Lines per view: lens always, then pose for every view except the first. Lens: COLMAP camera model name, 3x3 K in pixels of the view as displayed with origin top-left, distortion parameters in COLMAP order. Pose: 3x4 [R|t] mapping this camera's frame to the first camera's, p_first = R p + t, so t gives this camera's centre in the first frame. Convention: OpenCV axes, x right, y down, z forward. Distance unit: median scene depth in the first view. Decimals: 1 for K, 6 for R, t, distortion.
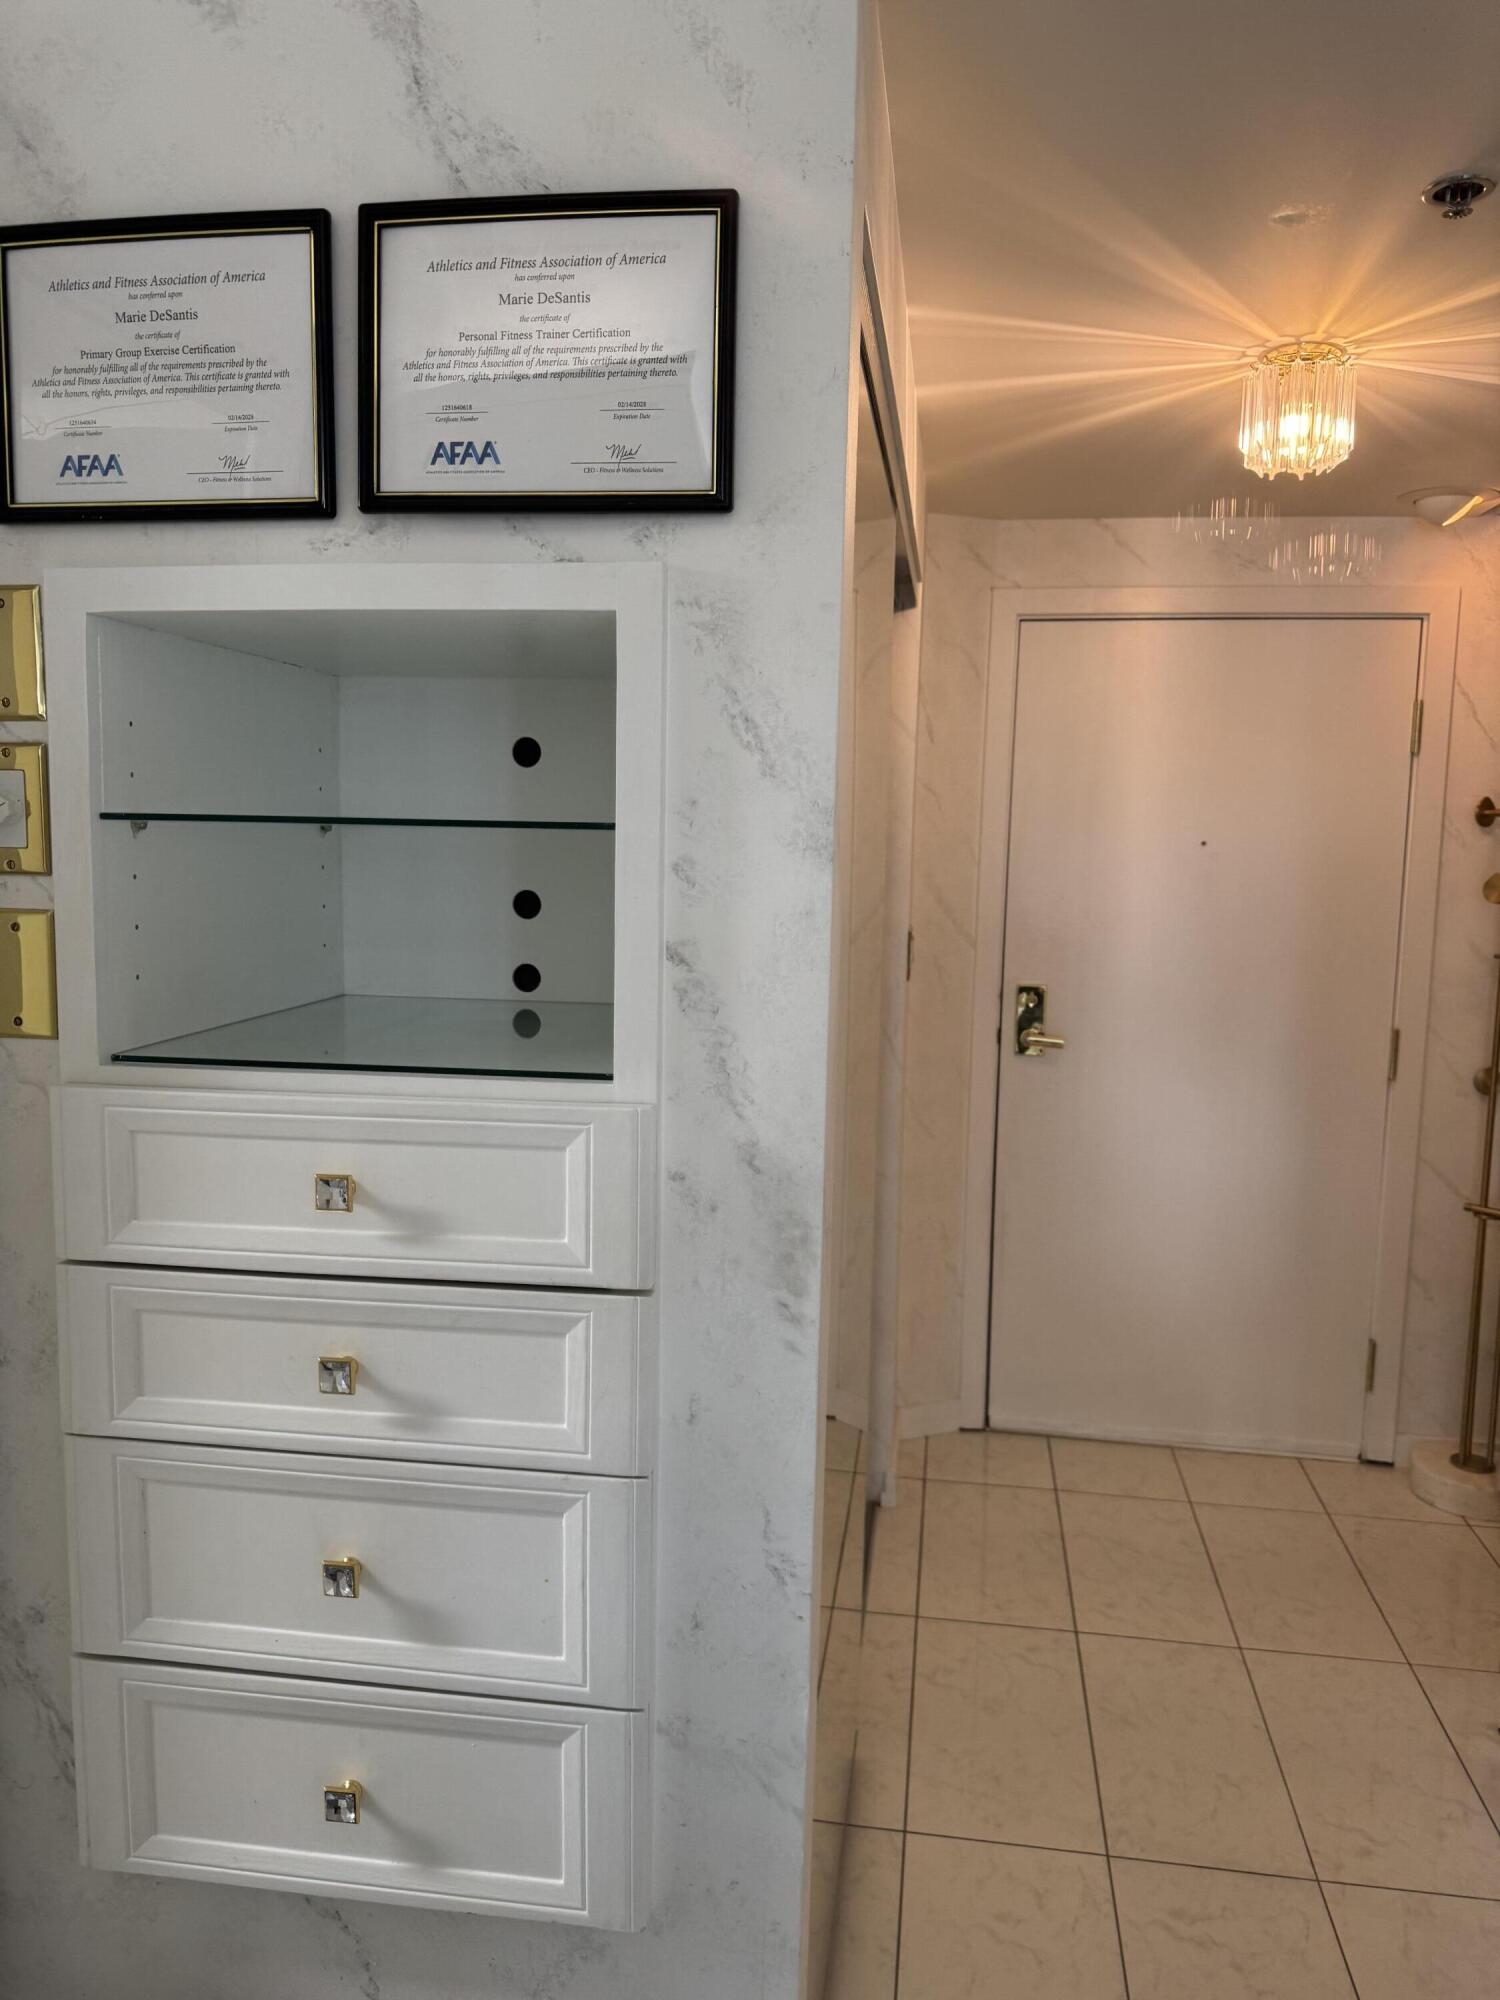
lens RADIAL K [[1408.4, 0, 750.3], [0, 1408.4, 998.7], [0, 0, 1]] dist [0.063943, -0.000186]
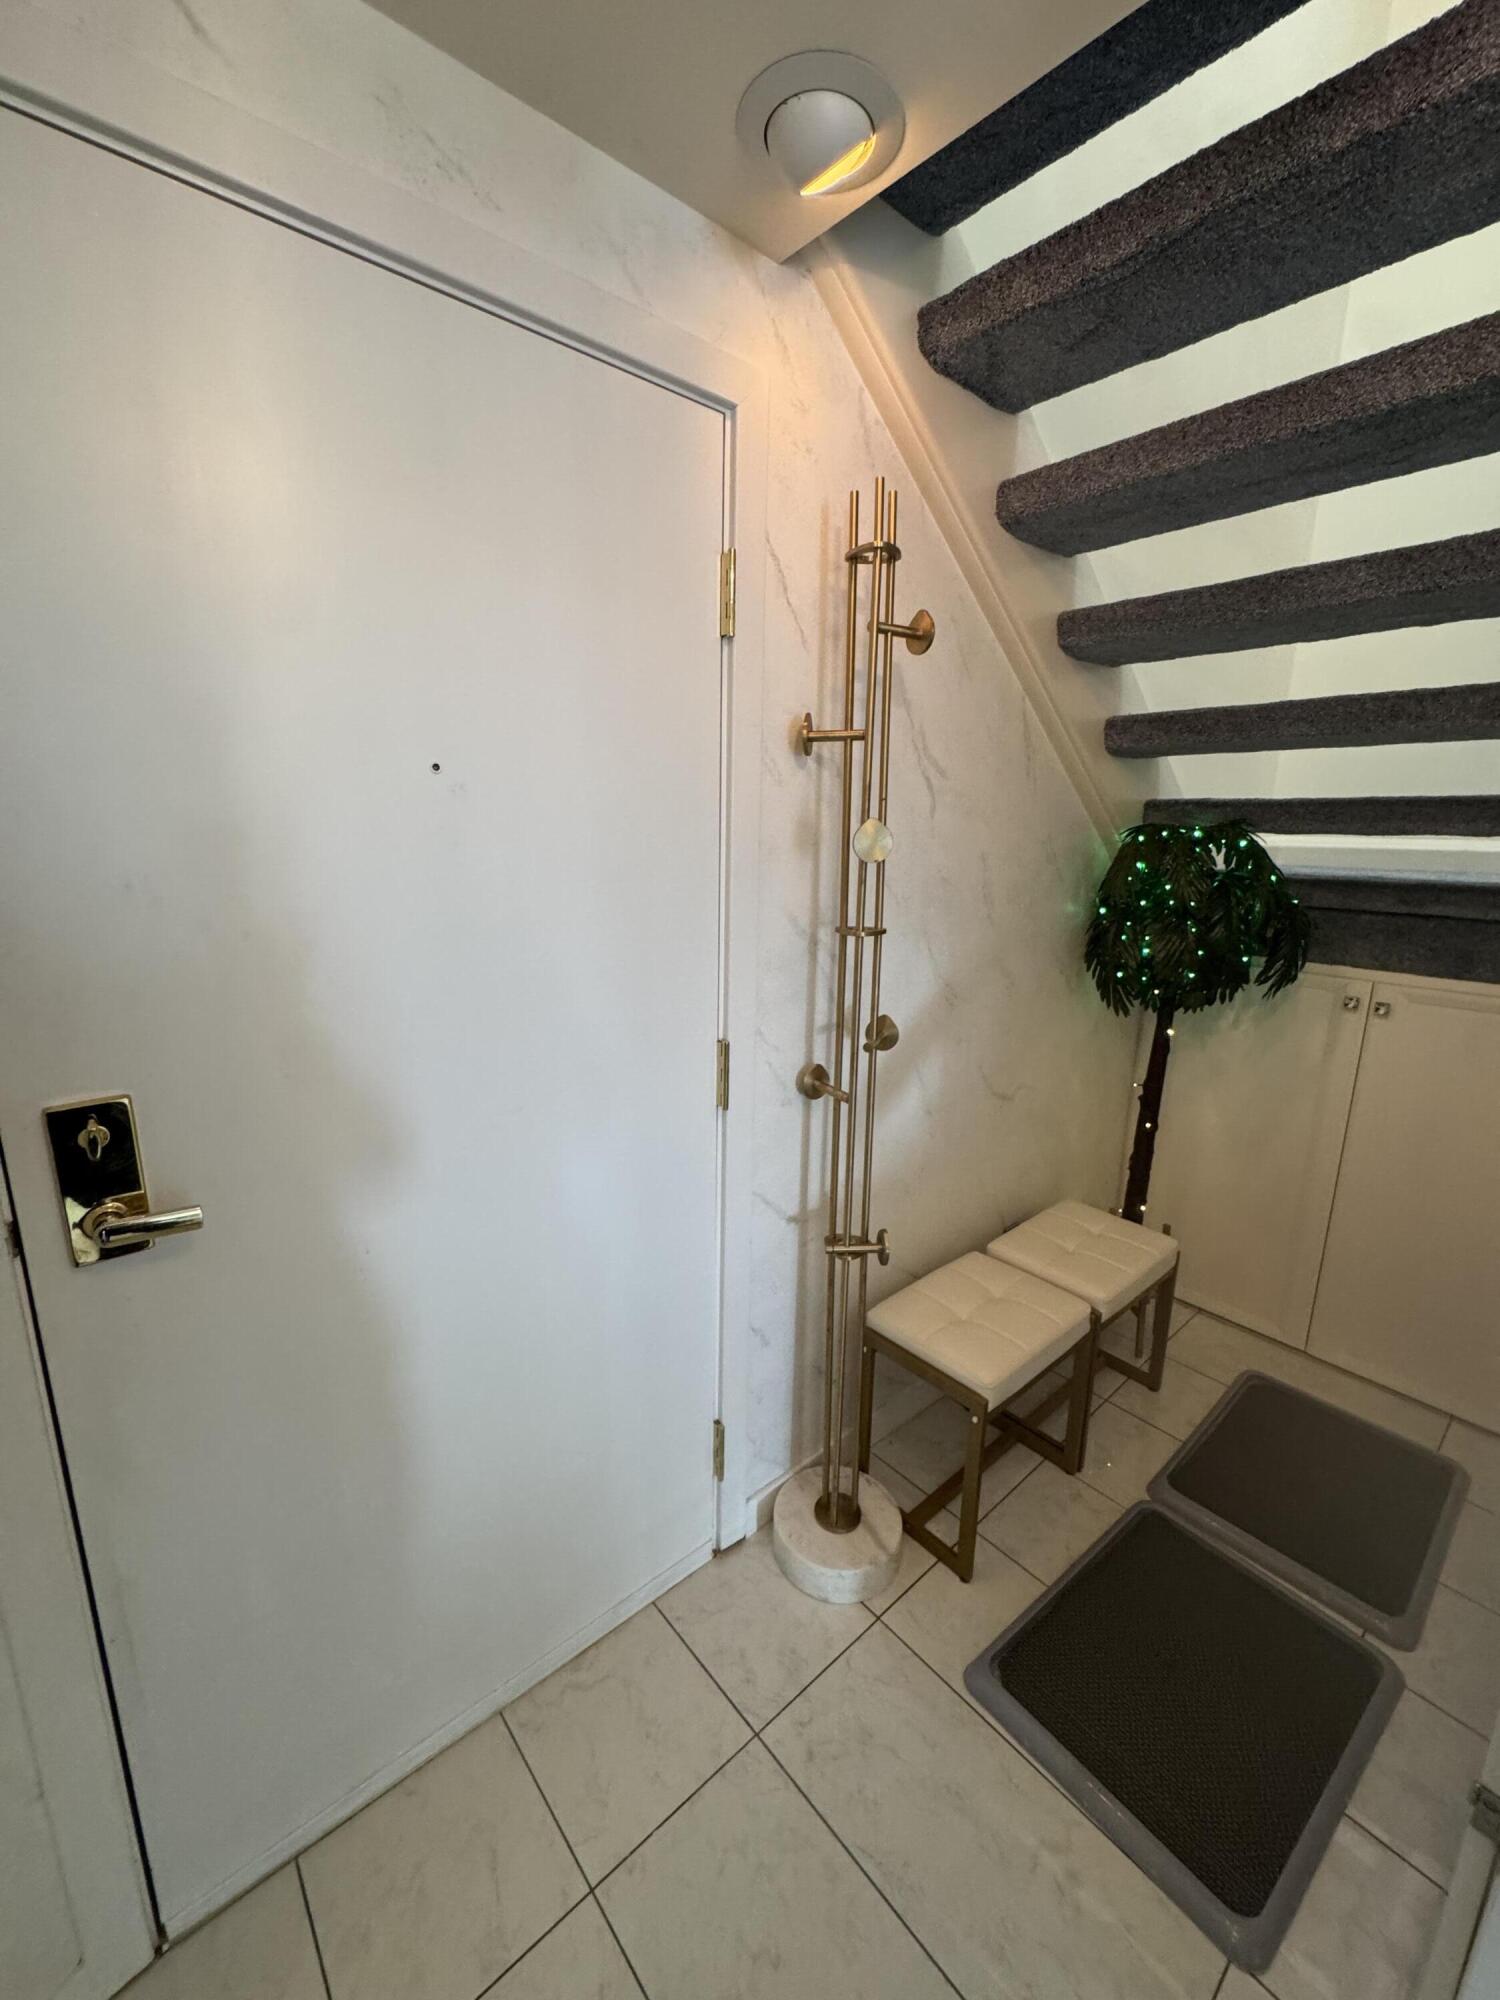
lens RADIAL K [[797.9, 0, 751.0], [0, 797.9, 995.7], [0, 0, 1]] dist [-0.007209, 0.001156]
pose [[0.642474, -0.174809, 0.746103, 0.164917], [0.083873, 0.983825, 0.158284, -0.064719], [-0.761704, -0.039115, 0.646743, 0.738360]]
